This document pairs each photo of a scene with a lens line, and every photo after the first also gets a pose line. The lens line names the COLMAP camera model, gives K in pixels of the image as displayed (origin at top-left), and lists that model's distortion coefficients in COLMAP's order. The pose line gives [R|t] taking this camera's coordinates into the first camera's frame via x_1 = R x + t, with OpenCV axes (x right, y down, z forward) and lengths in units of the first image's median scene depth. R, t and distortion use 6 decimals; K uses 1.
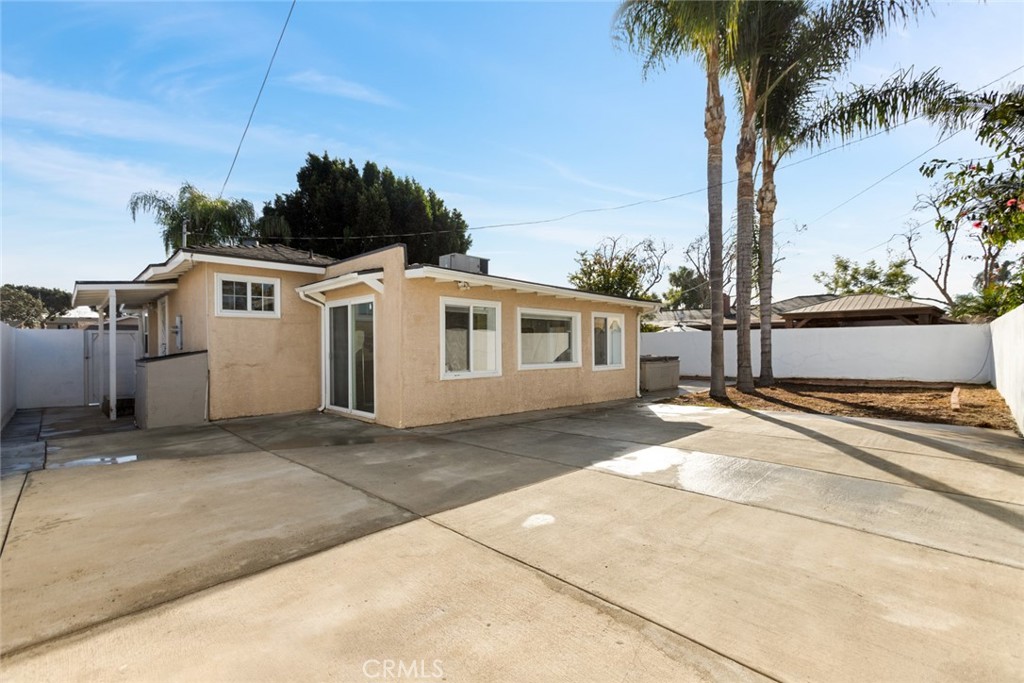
lens RADIAL K [[454.4, 0, 512.0], [0, 454.4, 341.5], [0, 0, 1]] dist [-0.001616, 0.000097]
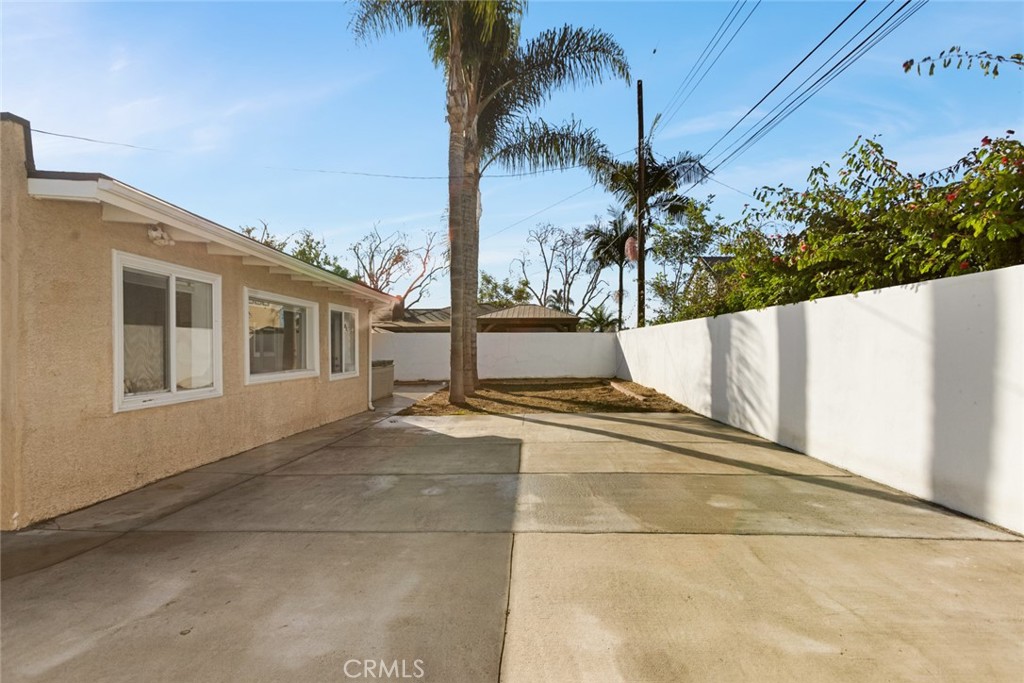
lens RADIAL K [[476.1, 0, 512.0], [0, 476.1, 341.5], [0, 0, 1]] dist [0.002189, 0.000326]
pose [[0.741066, 0.011887, 0.671327, -0.165979], [-0.007359, 0.999927, -0.009583, 0.005910], [-0.671392, 0.002161, 0.741100, 0.263798]]
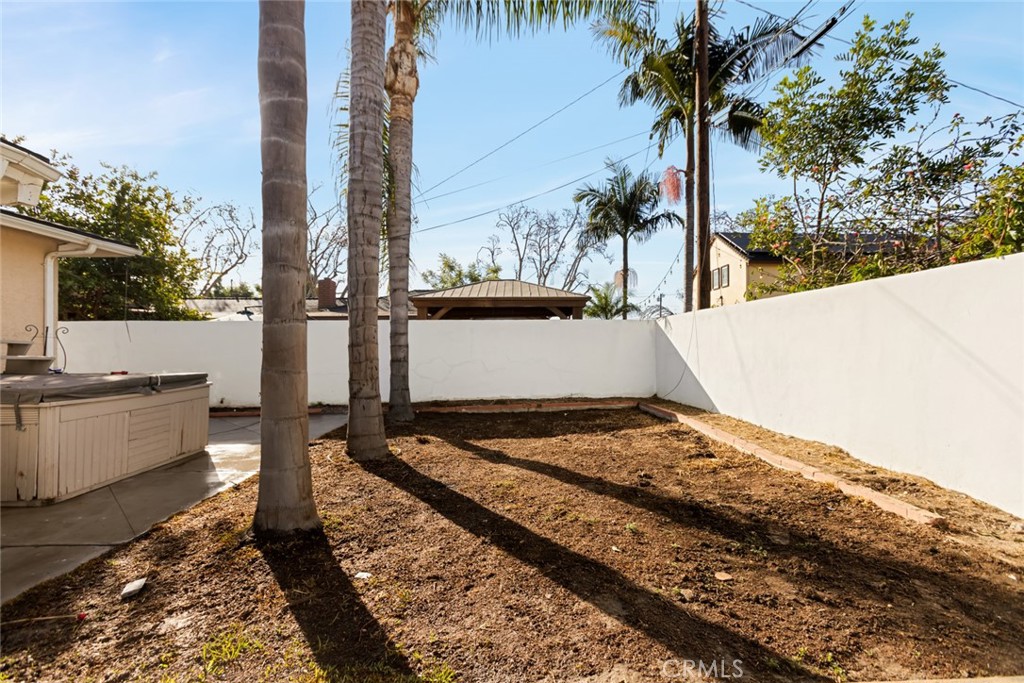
lens RADIAL K [[476.1, 0, 512.0], [0, 476.1, 341.5], [0, 0, 1]] dist [0.002189, 0.000326]
pose [[0.695727, 0.010301, 0.718232, 0.452804], [-0.003324, 0.999933, -0.011121, 0.014486], [-0.718298, 0.005350, 0.695715, 0.932292]]
